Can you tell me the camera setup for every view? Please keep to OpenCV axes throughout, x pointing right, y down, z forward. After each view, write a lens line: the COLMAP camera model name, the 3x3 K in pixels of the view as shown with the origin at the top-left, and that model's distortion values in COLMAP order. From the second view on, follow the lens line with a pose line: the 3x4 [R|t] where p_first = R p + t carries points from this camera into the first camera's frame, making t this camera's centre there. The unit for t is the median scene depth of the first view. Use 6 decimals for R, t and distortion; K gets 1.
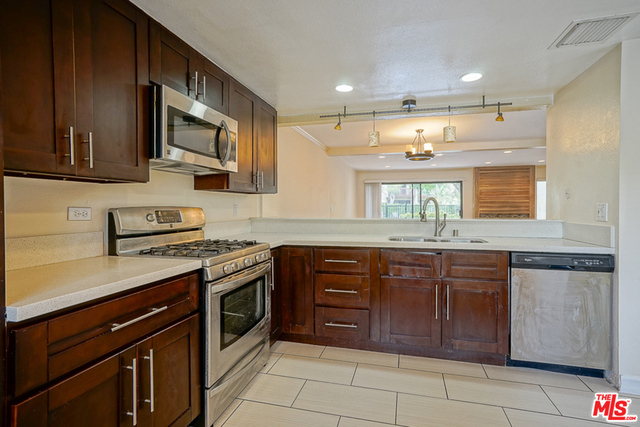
lens RADIAL K [[307.2, 0, 322.2], [0, 307.2, 208.5], [0, 0, 1]] dist [-0.003127, 0.000346]
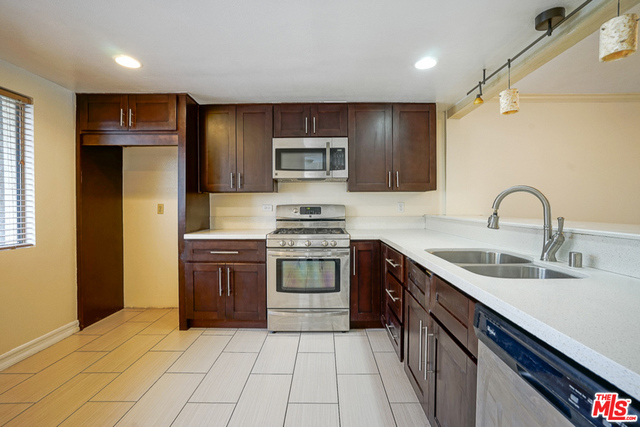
lens RADIAL K [[283.5, 0, 323.0], [0, 283.5, 208.3], [0, 0, 1]] dist [-0.033997, 0.006749]
pose [[0.250170, 0.010170, -0.968148, 0.848444], [-0.004460, 0.999946, 0.009352, 0.000381], [0.968192, 0.001979, 0.250202, 0.608032]]
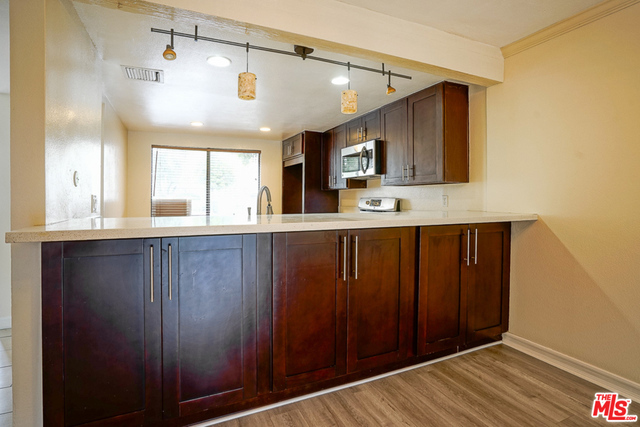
lens RADIAL K [[315.2, 0, 309.6], [0, 315.2, 202.2], [0, 0, 1]] dist [-0.014173, 0.000455]
pose [[-0.784136, 0.010048, -0.620507, 0.918900], [-0.003052, 0.999794, 0.020046, -0.013888], [0.620581, 0.017613, -0.783945, 2.020262]]
